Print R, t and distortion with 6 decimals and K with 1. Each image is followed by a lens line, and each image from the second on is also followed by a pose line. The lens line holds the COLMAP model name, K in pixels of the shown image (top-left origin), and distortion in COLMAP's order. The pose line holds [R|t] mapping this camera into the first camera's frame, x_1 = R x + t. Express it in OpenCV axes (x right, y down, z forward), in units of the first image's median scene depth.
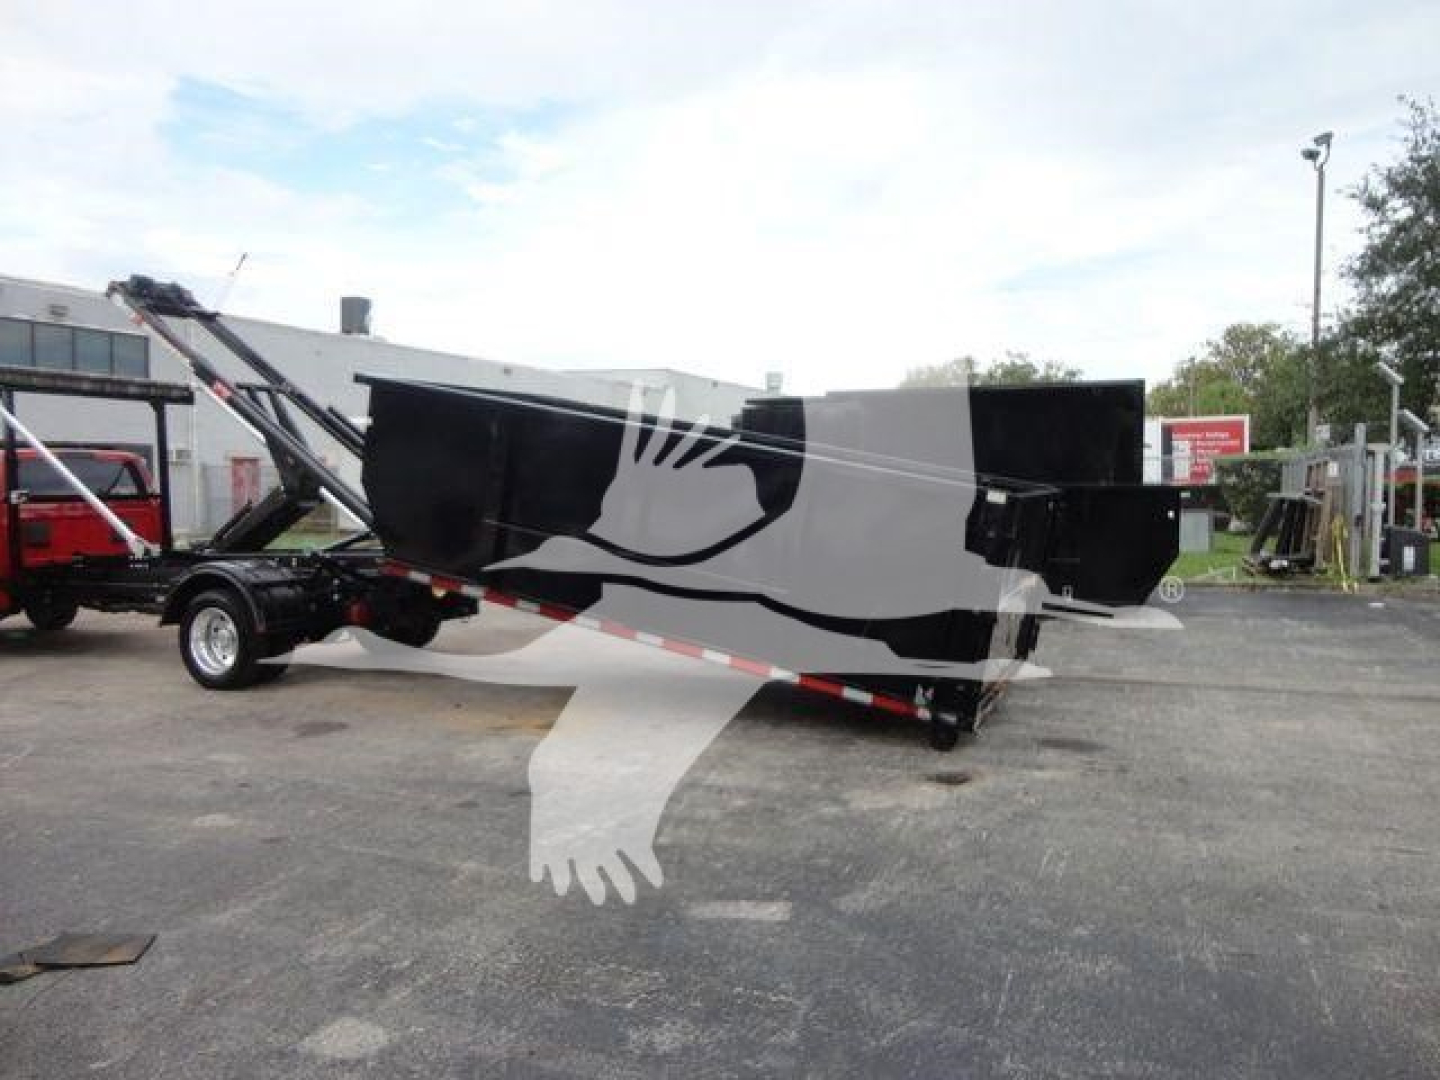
lens RADIAL K [[1070.6, 0, 704.2], [0, 1070.6, 532.3], [0, 0, 1]] dist [0.002628, -0.001393]
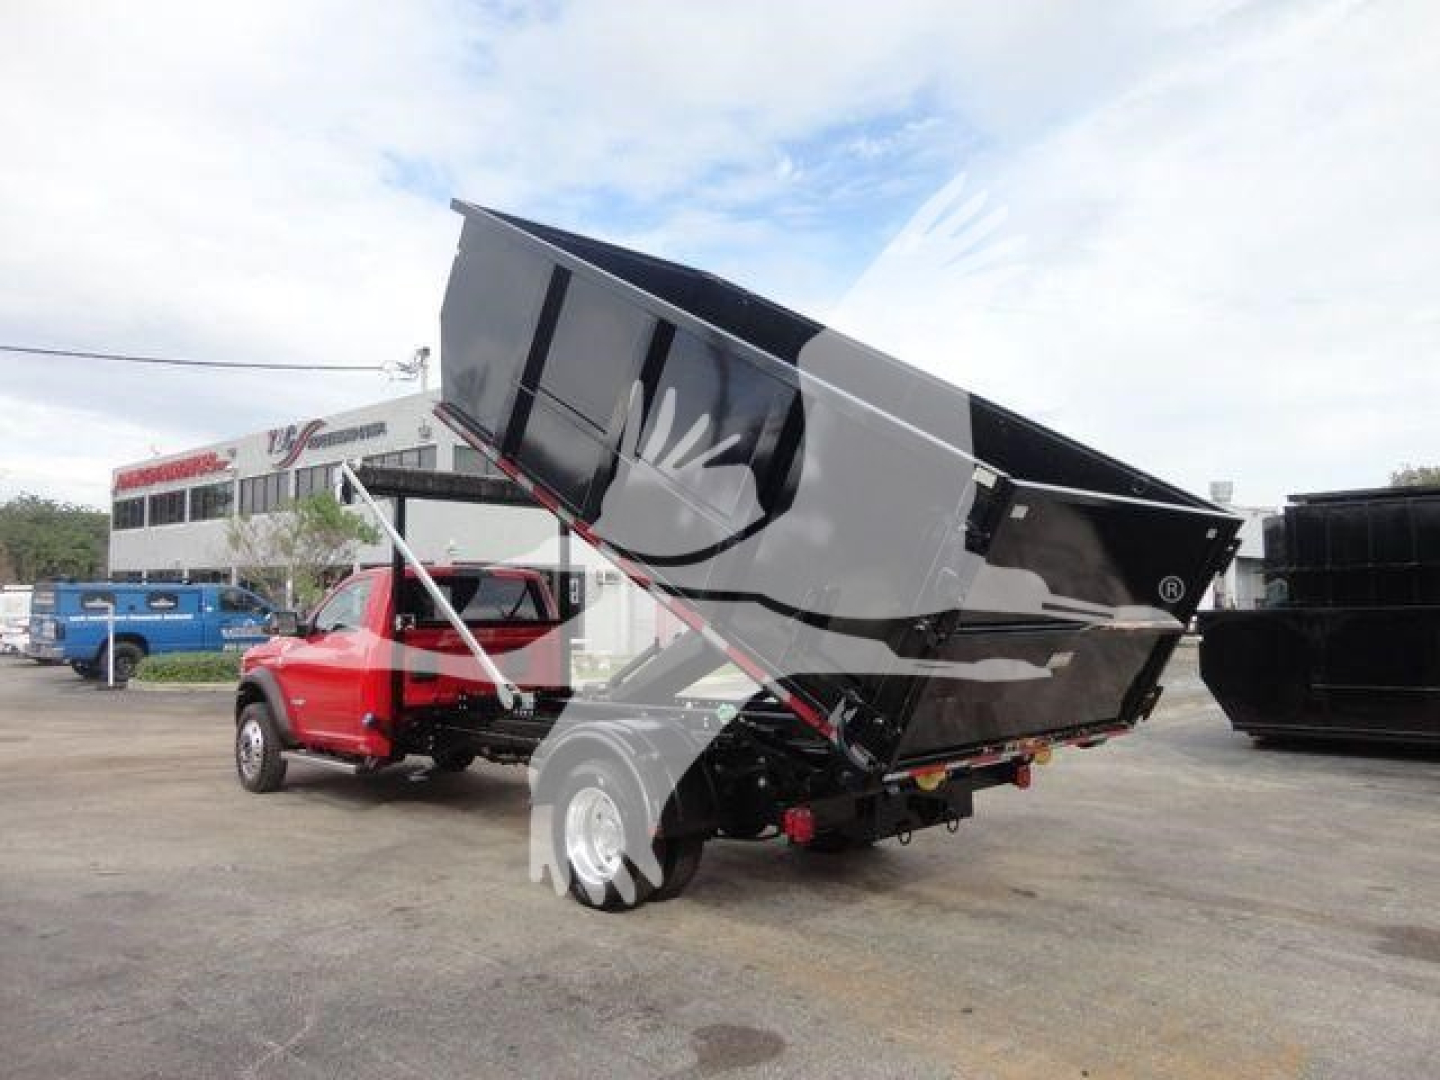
lens RADIAL K [[1047.2, 0, 728.5], [0, 1047.2, 549.6], [0, 0, 1]] dist [-0.008784, 0.003937]
pose [[0.936745, -0.012381, -0.349793, -0.095291], [-0.021678, 0.995403, -0.093286, -0.015091], [0.349340, 0.094968, 0.932171, 0.265568]]
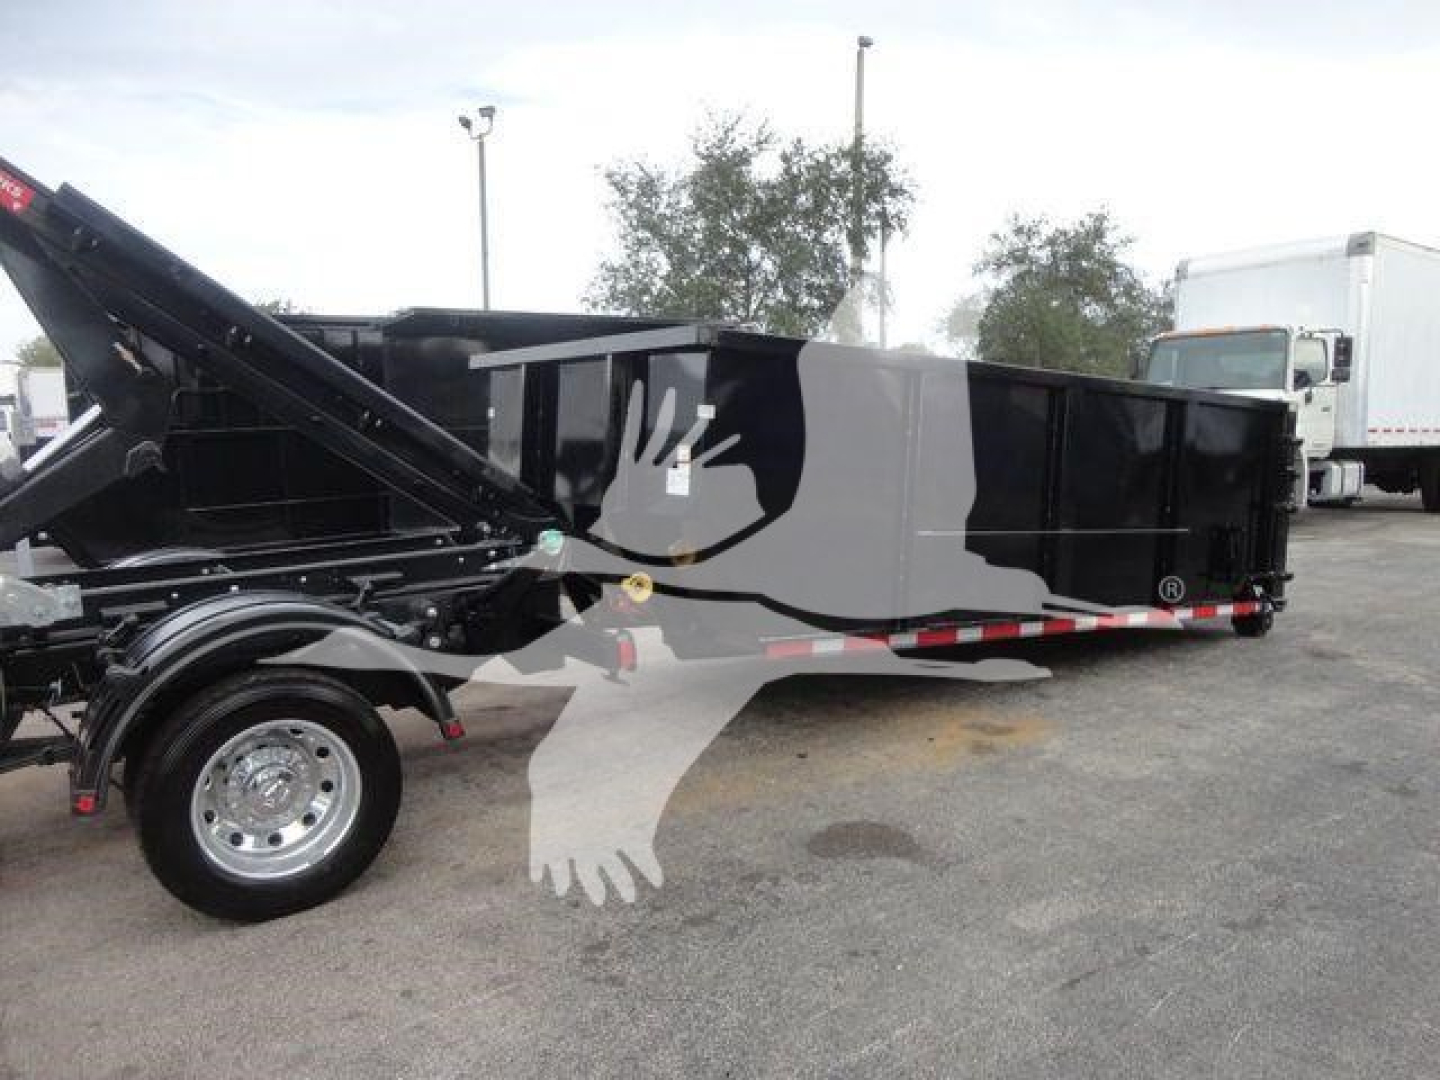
lens RADIAL K [[1047.2, 0, 726.7], [0, 1047.2, 539.7], [0, 0, 1]] dist [-0.008784, 0.003937]
pose [[0.506820, -0.103111, 0.855863, -0.481838], [0.062246, 0.994606, 0.082966, -0.013866], [-0.859801, 0.011225, 0.510505, 0.447019]]
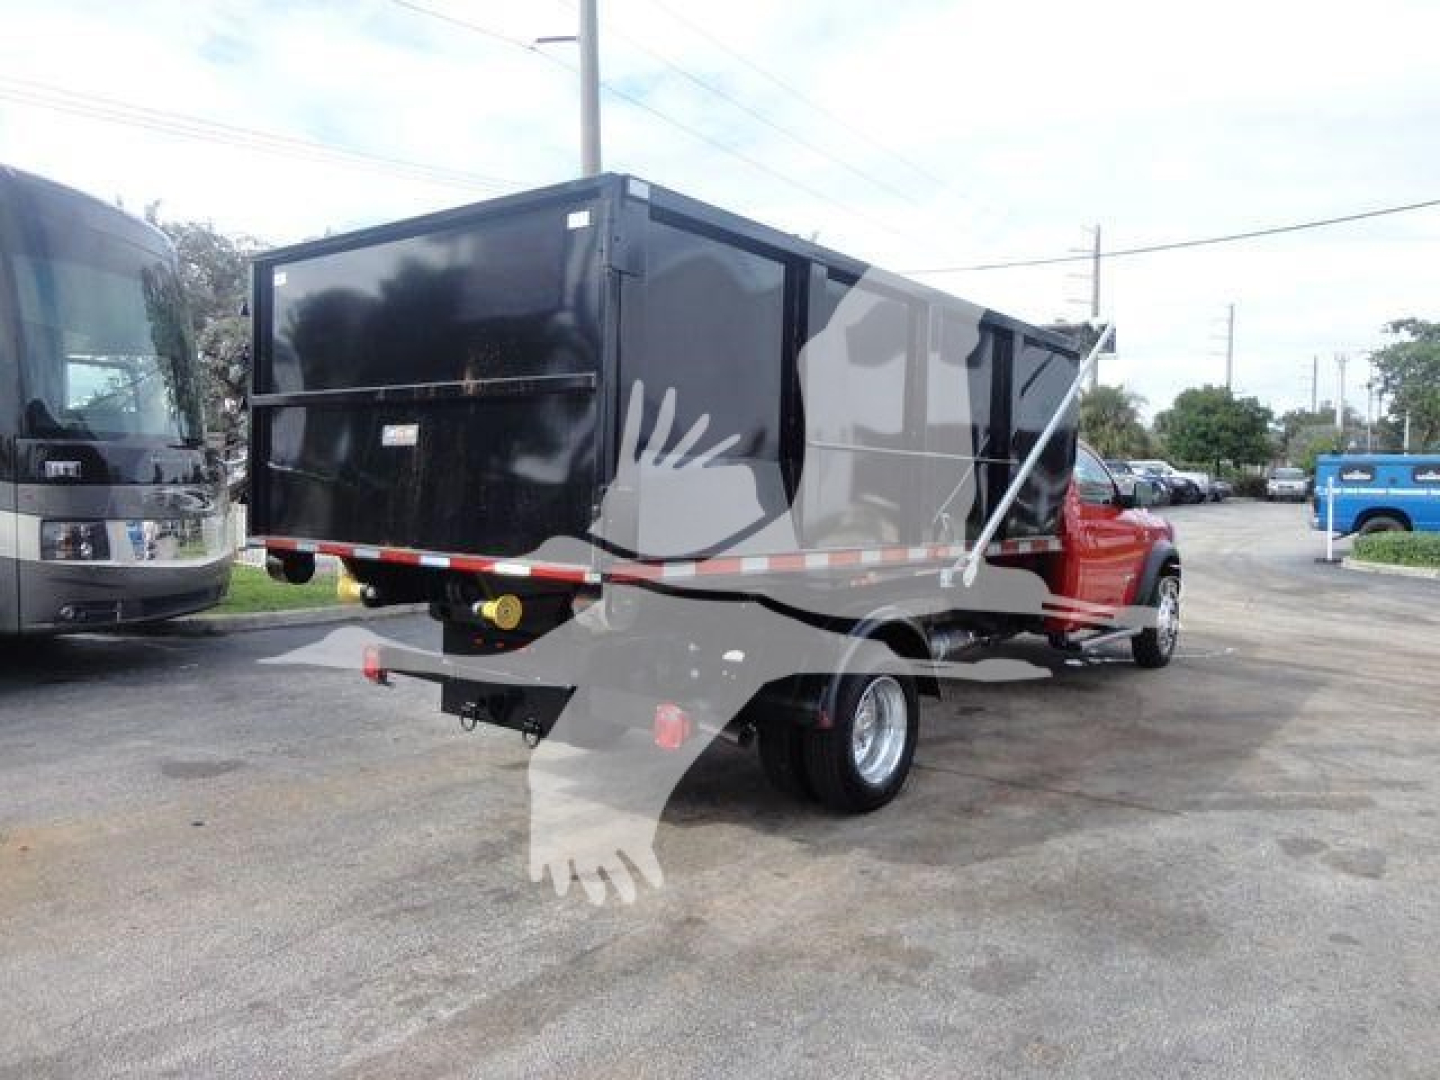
lens RADIAL K [[1047.2, 0, 723.5], [0, 1047.2, 543.9], [0, 0, 1]] dist [-0.008784, 0.003937]
pose [[-0.230339, 0.070725, -0.970537, 0.172121], [-0.053547, 0.994923, 0.085210, -0.043052], [0.971636, 0.071597, -0.225382, 0.883612]]
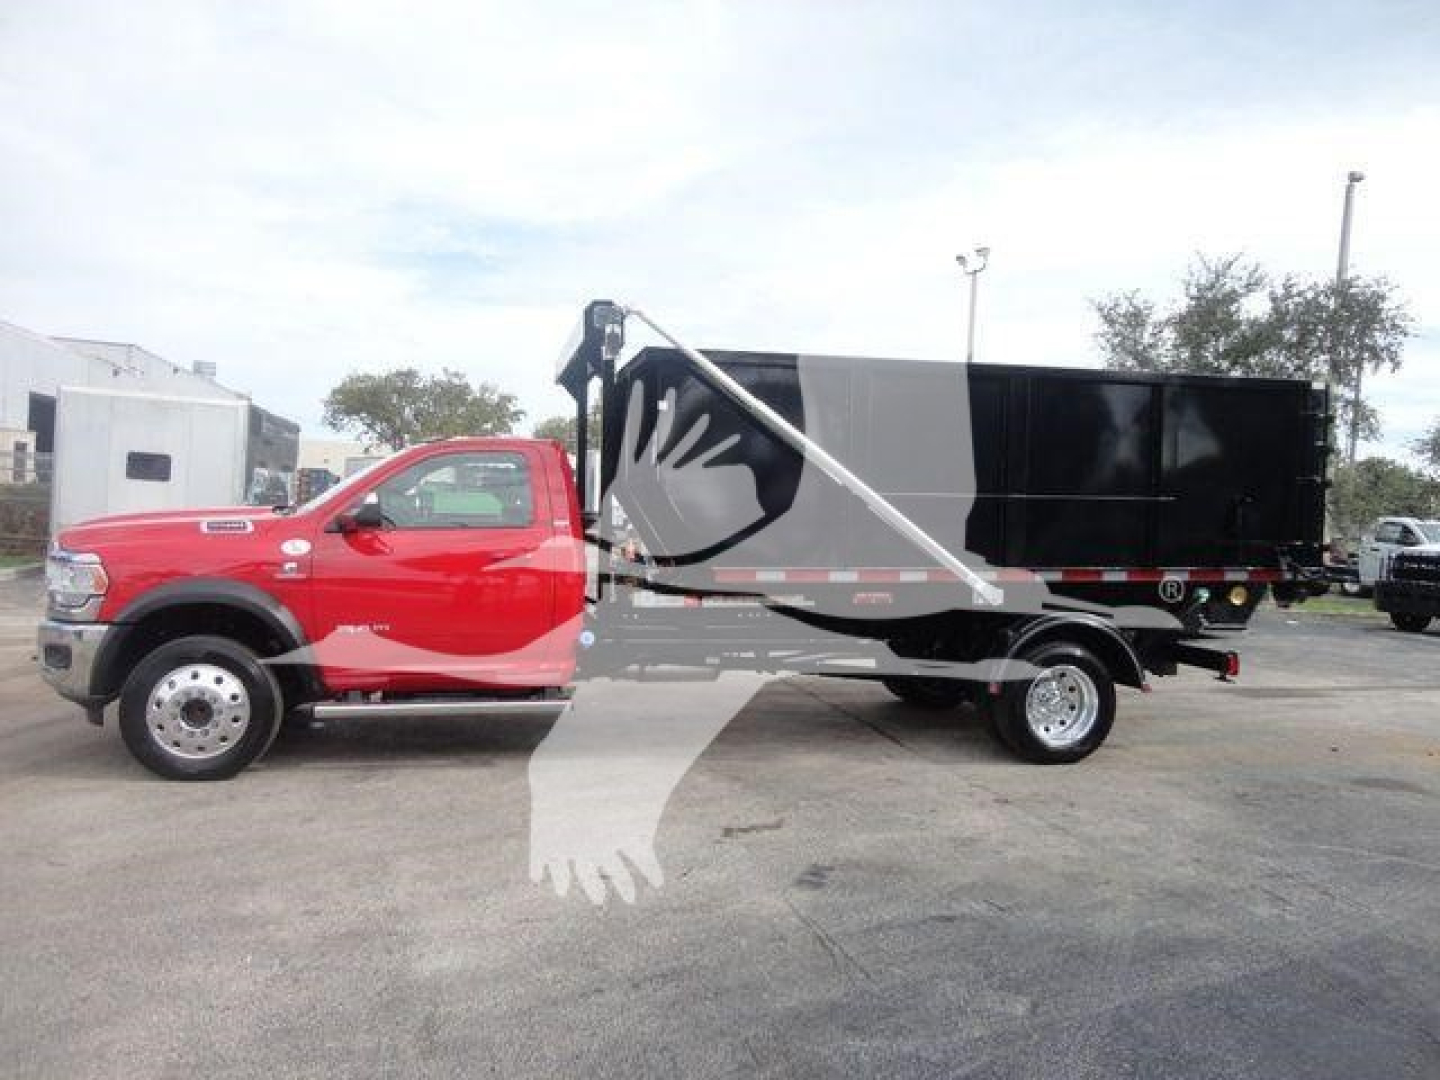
lens RADIAL K [[1047.2, 0, 728.3], [0, 1047.2, 530.3], [0, 0, 1]] dist [-0.008784, 0.003937]
pose [[0.787497, 0.028087, 0.615678, -0.794233], [-0.019345, 0.999595, -0.020857, -0.007829], [-0.616015, 0.004515, 0.787721, 0.362643]]
